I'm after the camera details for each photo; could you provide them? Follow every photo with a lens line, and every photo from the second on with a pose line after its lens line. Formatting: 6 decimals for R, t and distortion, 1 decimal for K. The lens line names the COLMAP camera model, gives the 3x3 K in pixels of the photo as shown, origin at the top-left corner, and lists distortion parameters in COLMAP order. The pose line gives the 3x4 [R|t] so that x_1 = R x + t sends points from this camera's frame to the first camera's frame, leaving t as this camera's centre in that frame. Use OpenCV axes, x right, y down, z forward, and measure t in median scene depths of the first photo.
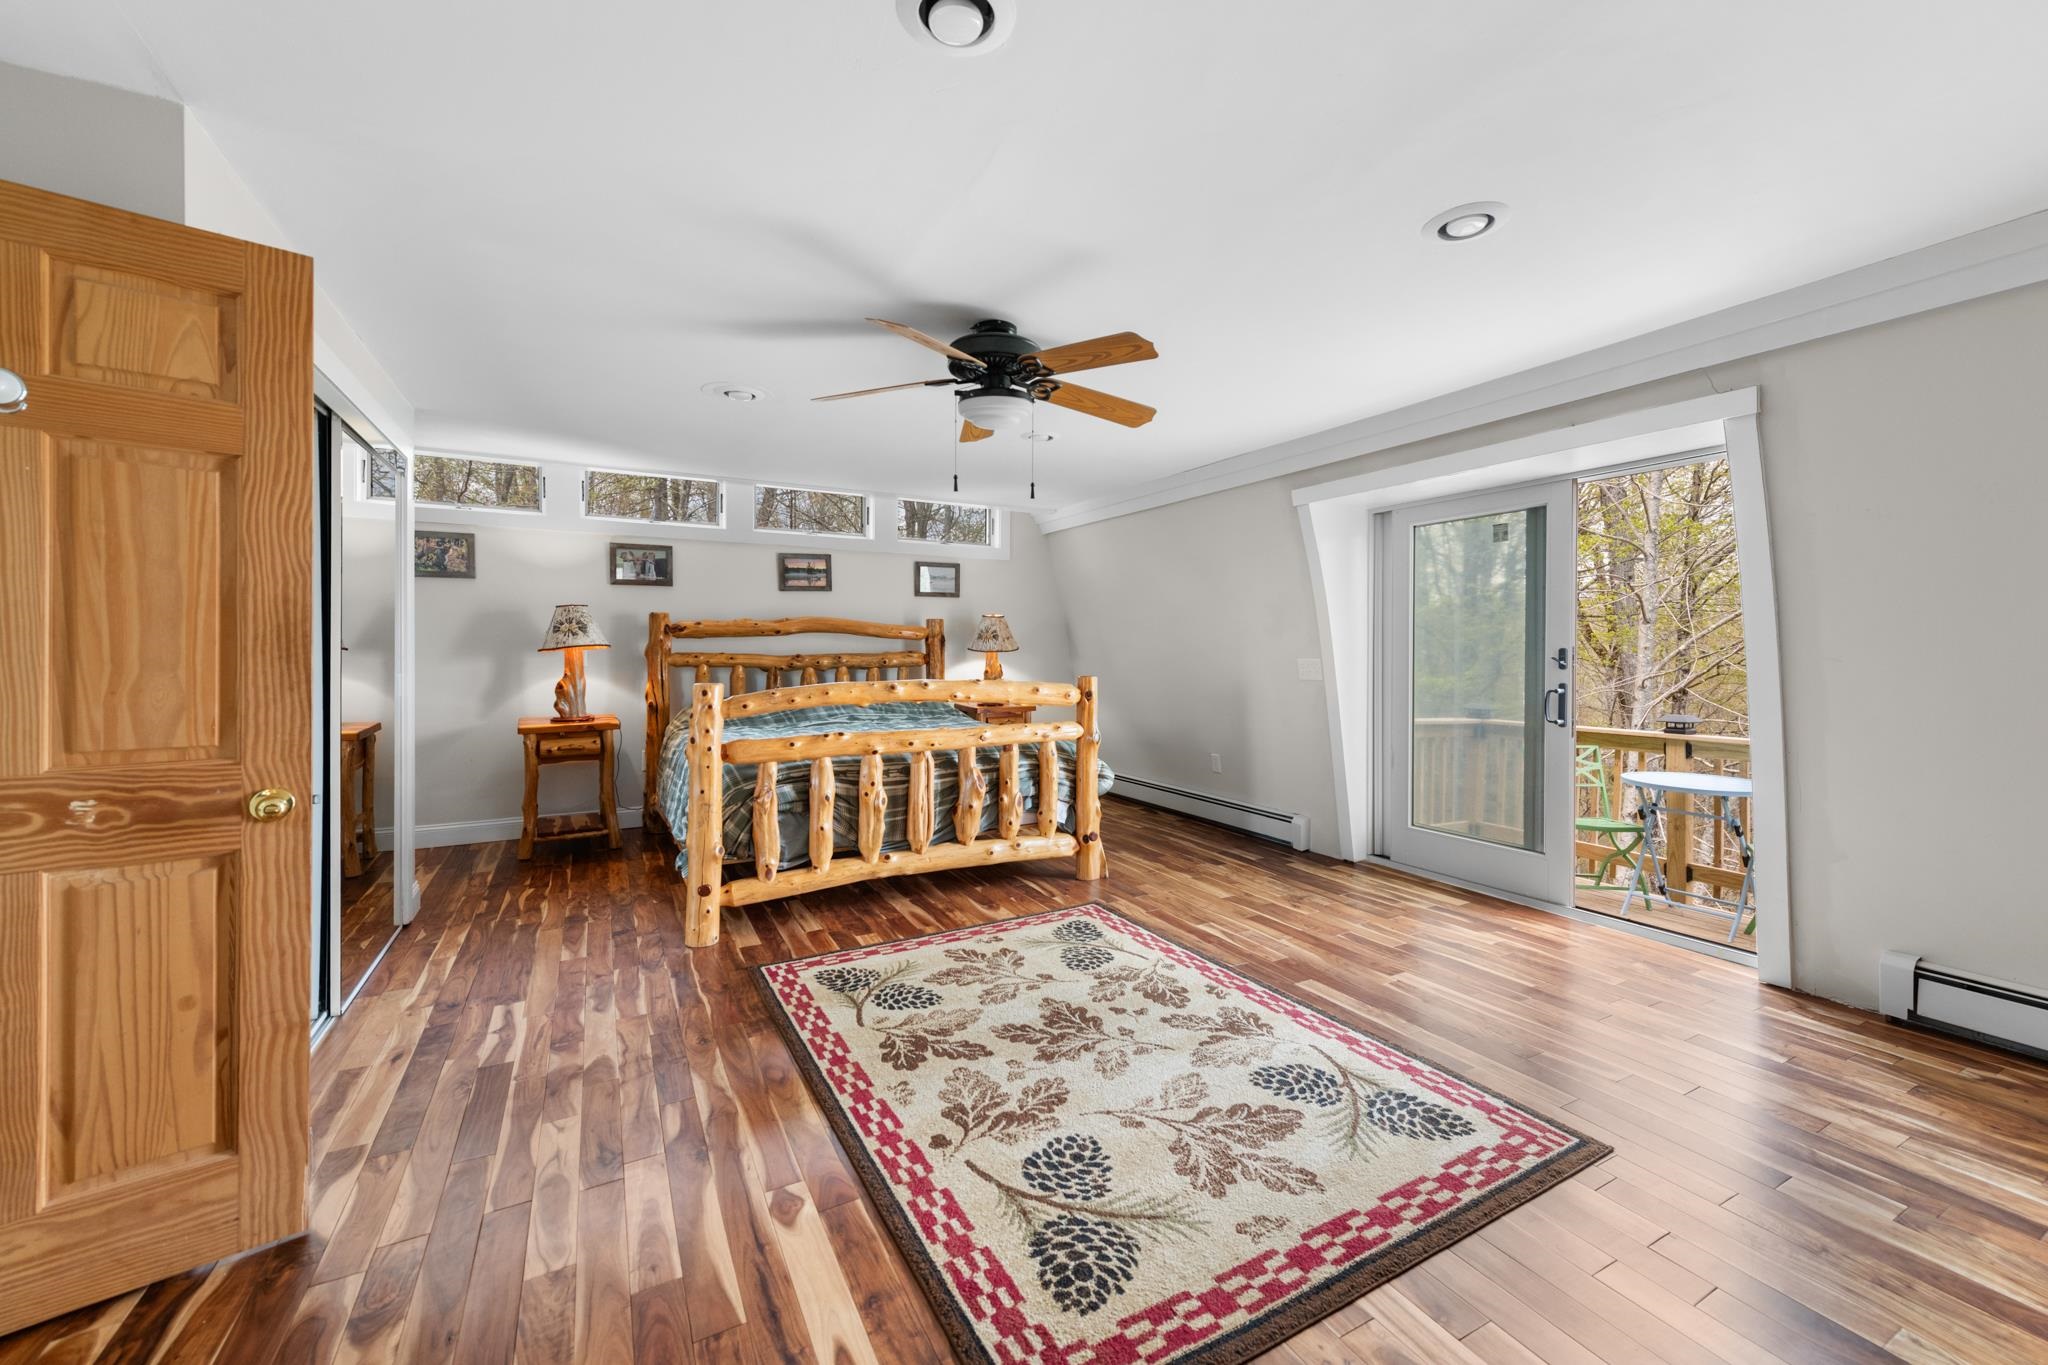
lens RADIAL K [[806.9, 0, 1030.6], [0, 806.9, 657.7], [0, 0, 1]] dist [0.015854, -0.006722]
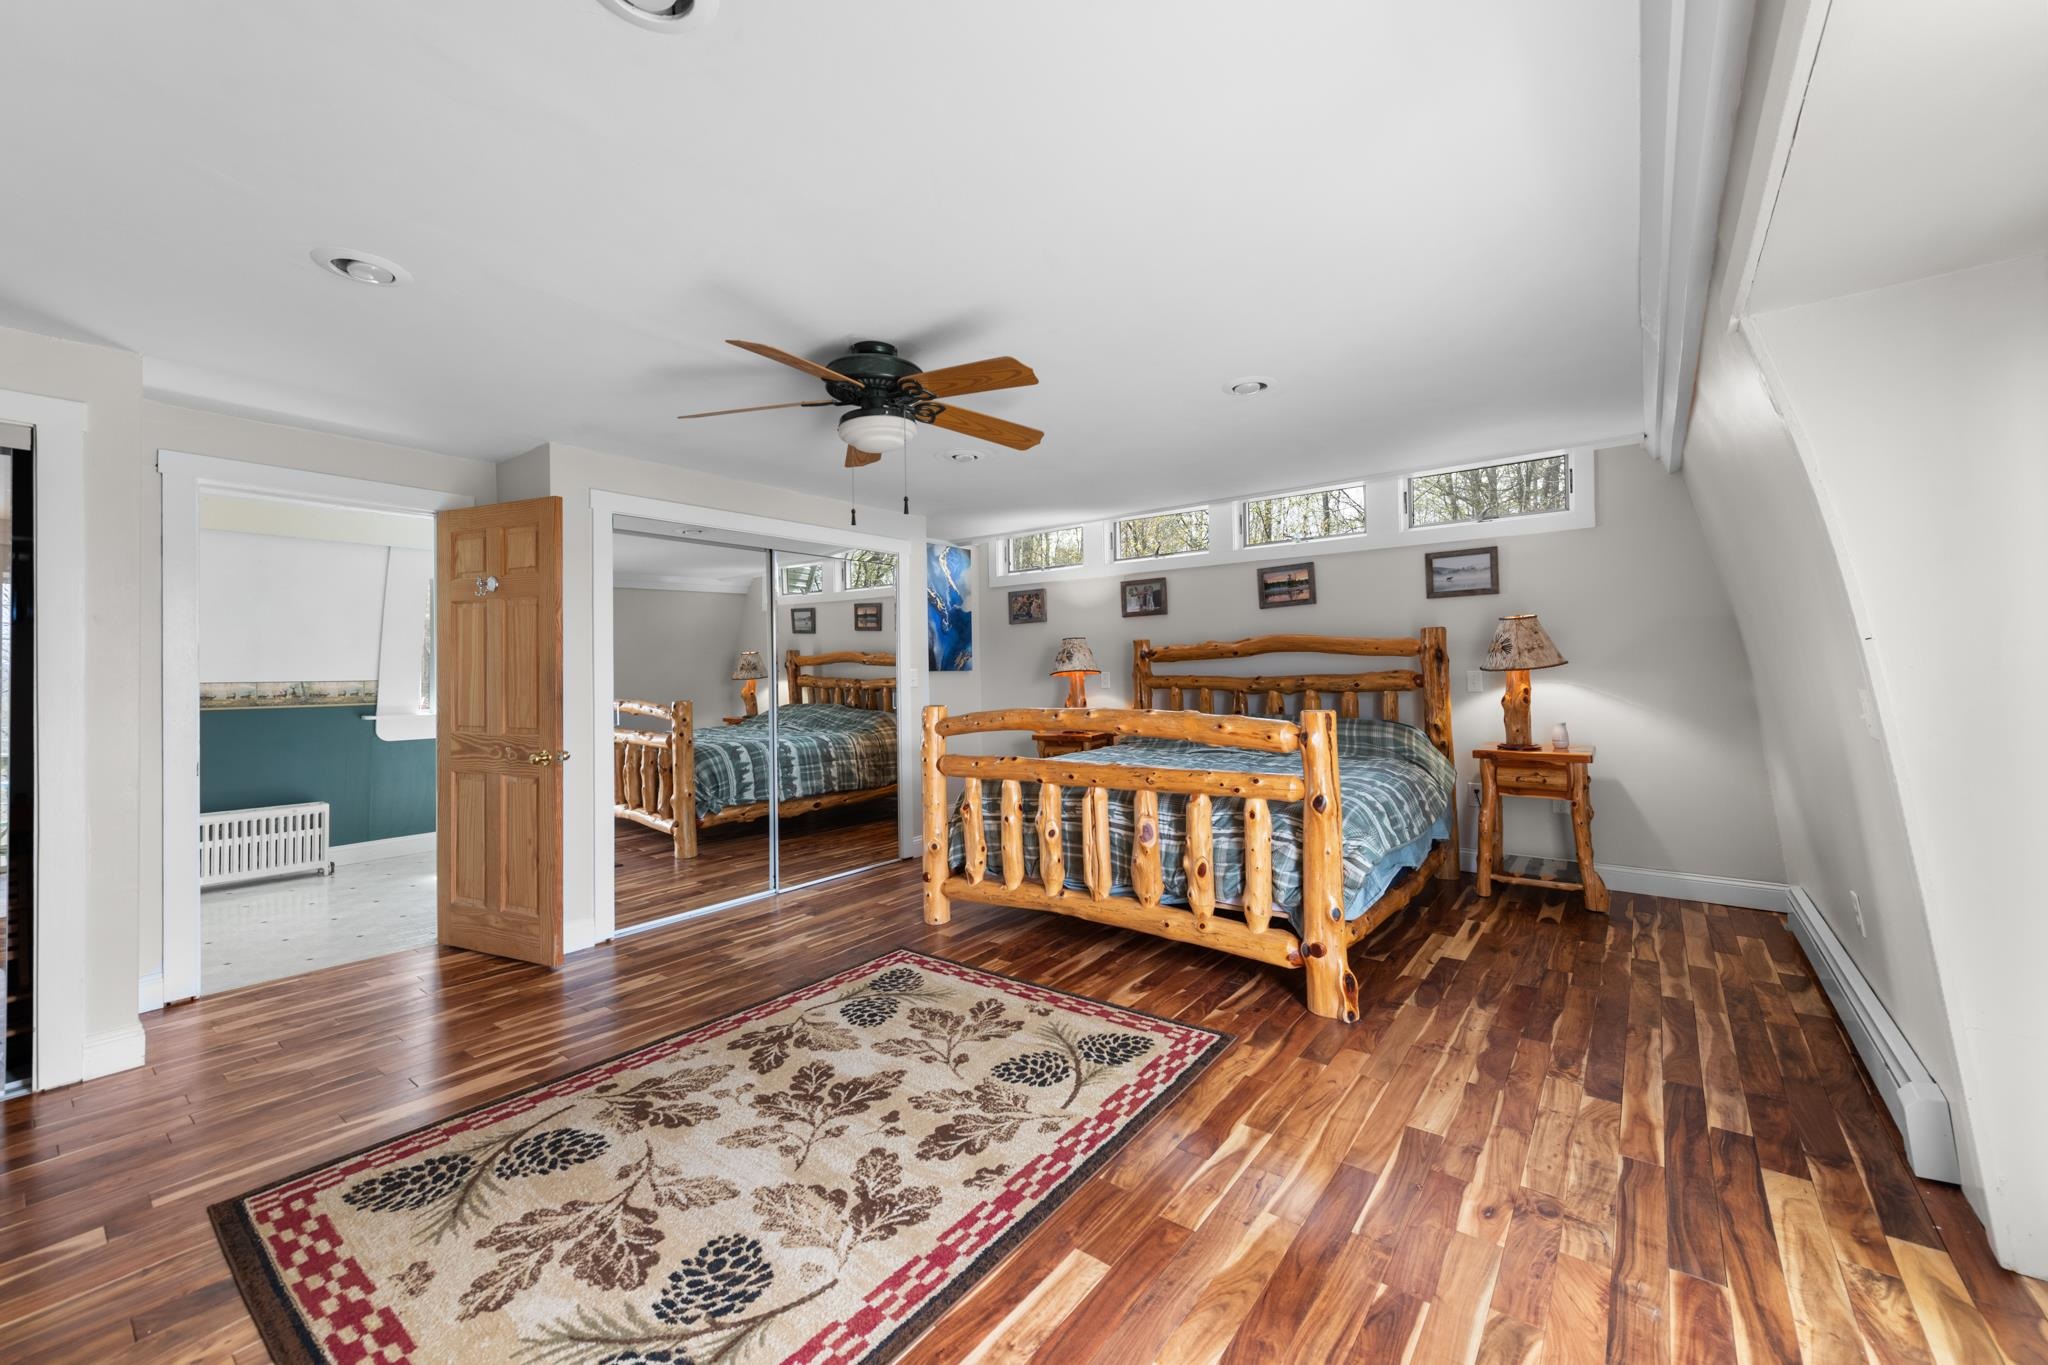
lens RADIAL K [[796.8, 0, 1029.4], [0, 796.8, 674.6], [0, 0, 1]] dist [0.002491, -0.000344]
pose [[0.408048, -0.005599, -0.912943, 0.764840], [0.010527, 0.999944, -0.001427, -0.013591], [0.912900, -0.009028, 0.408084, 0.667046]]
